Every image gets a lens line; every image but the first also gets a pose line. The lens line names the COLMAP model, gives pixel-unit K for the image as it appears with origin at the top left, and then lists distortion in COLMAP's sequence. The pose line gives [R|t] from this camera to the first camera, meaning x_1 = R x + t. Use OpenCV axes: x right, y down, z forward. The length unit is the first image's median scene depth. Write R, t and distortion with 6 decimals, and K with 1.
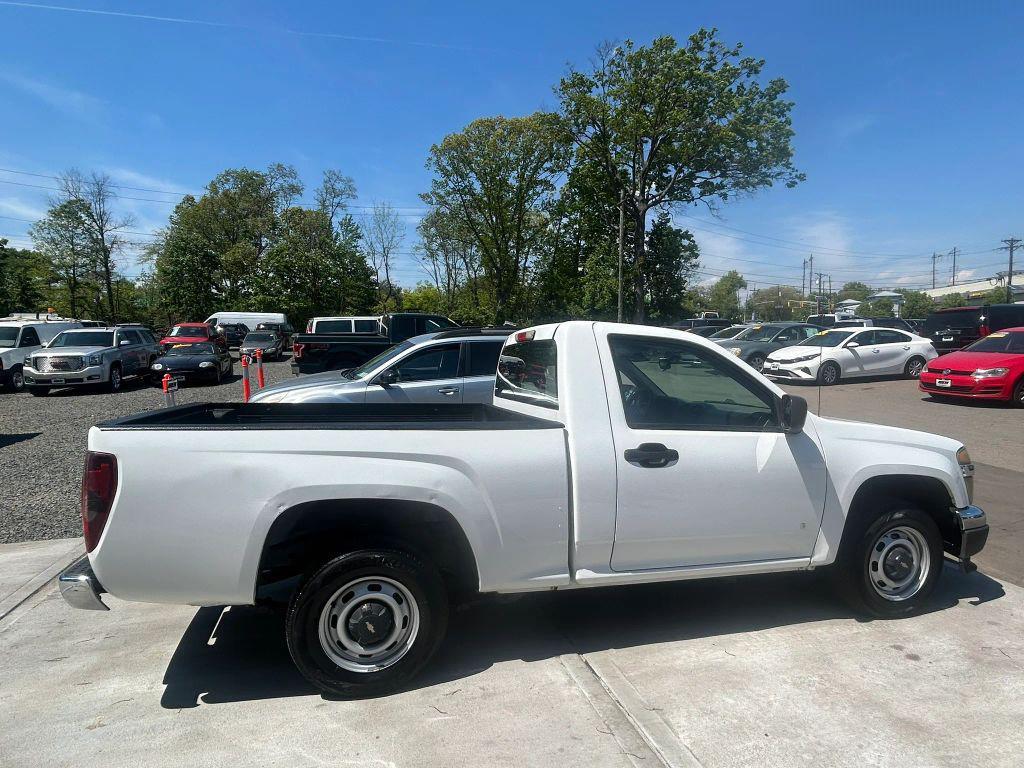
lens RADIAL K [[566.2, 0, 506.4], [0, 566.2, 386.8], [0, 0, 1]] dist [-0.011916, 0.003035]
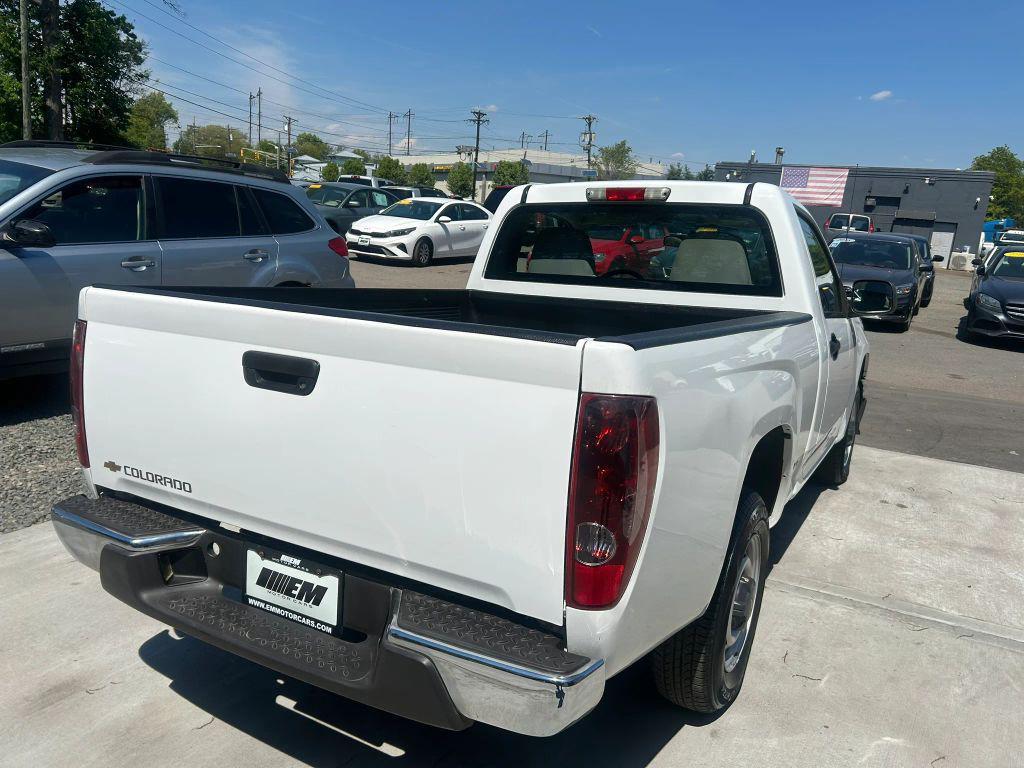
lens RADIAL K [[770.8, 0, 497.5], [0, 770.8, 391.7], [0, 0, 1]] dist [0.051666, -0.057974]
pose [[0.698458, -0.095170, 0.709295, -0.174582], [-0.021687, 0.987848, 0.153901, 0.002335], [-0.715323, -0.122876, 0.687906, 0.090209]]
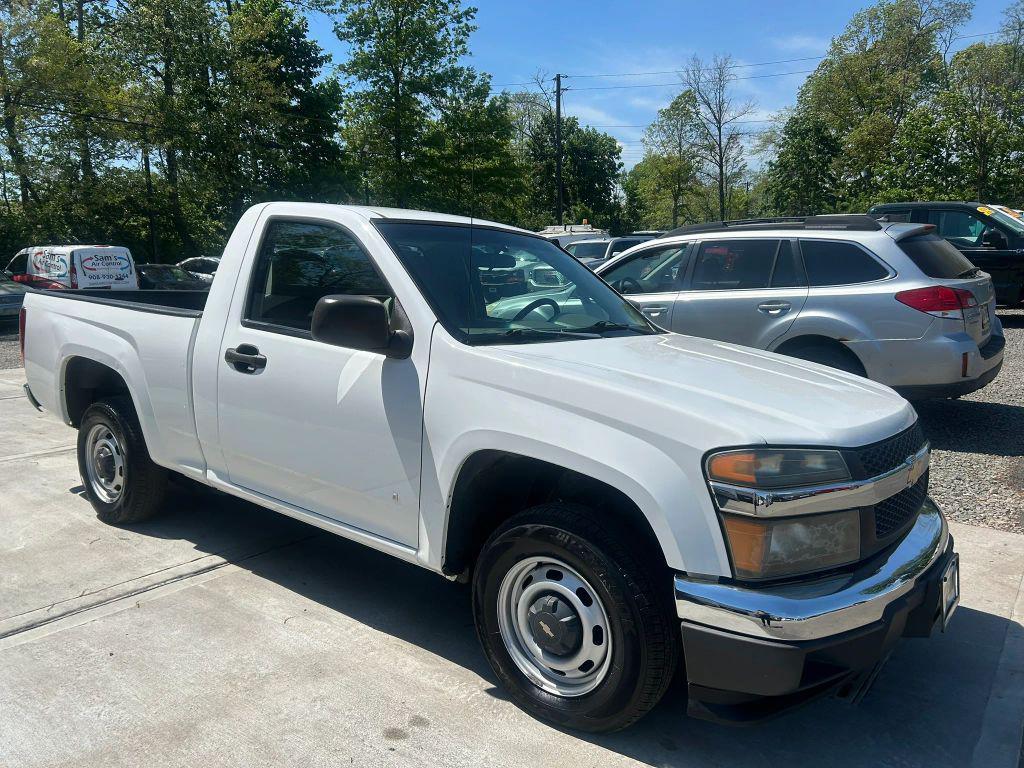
lens RADIAL K [[770.8, 0, 508.7], [0, 770.8, 384.1], [0, 0, 1]] dist [0.051666, -0.057974]
pose [[0.603825, 0.127060, -0.786925, 0.249338], [-0.061483, 0.991697, 0.112946, 0.000385], [0.794742, -0.019817, 0.606624, 0.105175]]
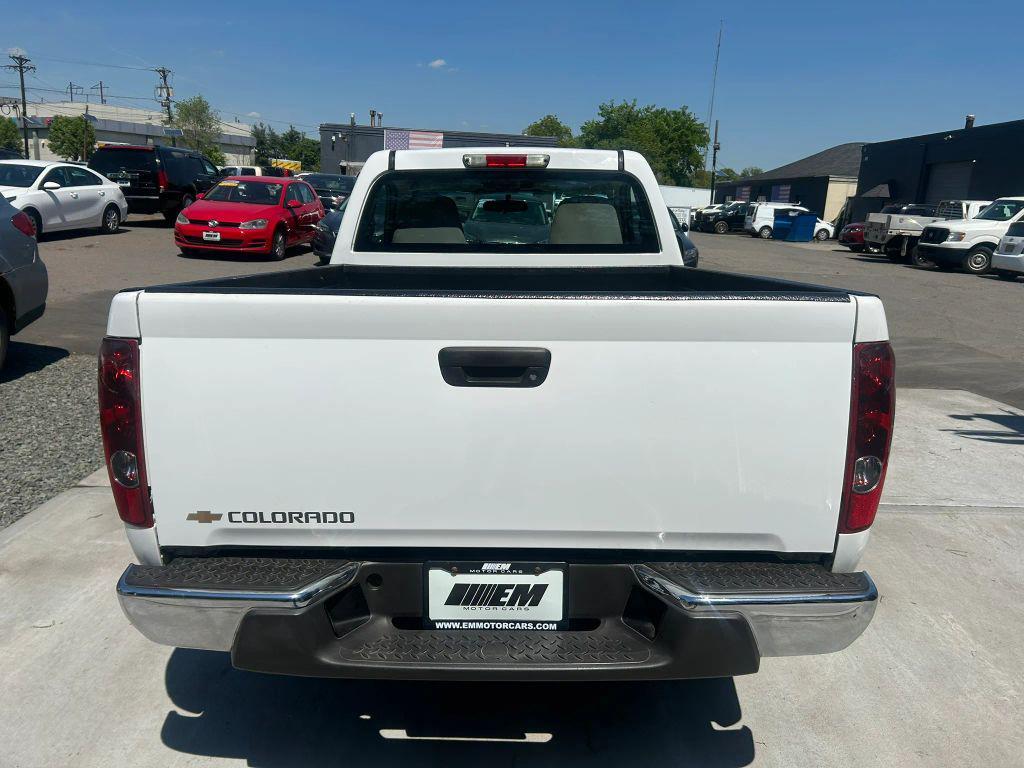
lens RADIAL K [[770.8, 0, 504.3], [0, 770.8, 387.1], [0, 0, 1]] dist [0.051666, -0.057974]
pose [[0.258252, -0.197050, 0.945768, -0.211921], [0.030126, 0.980144, 0.195986, 0.000367], [-0.965608, -0.022121, 0.259061, 0.159860]]
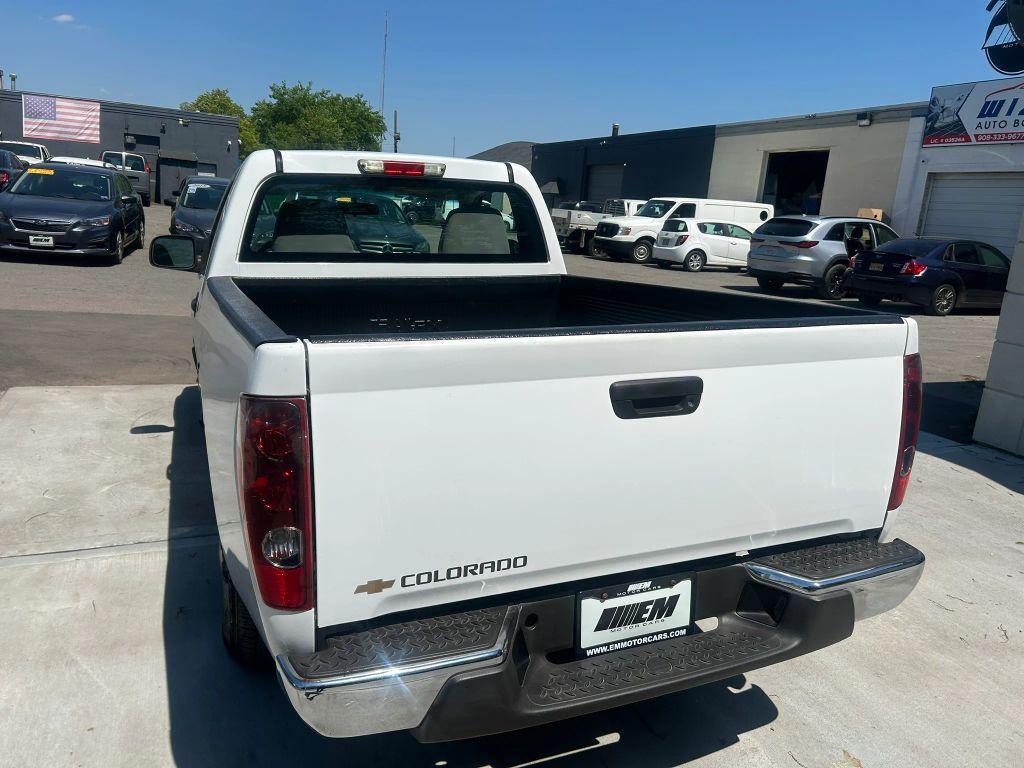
lens RADIAL K [[770.8, 0, 511.5], [0, 770.8, 386.9], [0, 0, 1]] dist [0.051666, -0.057974]
pose [[-0.151245, -0.216307, 0.964539, -0.214925], [0.012689, 0.975259, 0.220701, -0.007302], [-0.988415, 0.045619, -0.144759, 0.220555]]
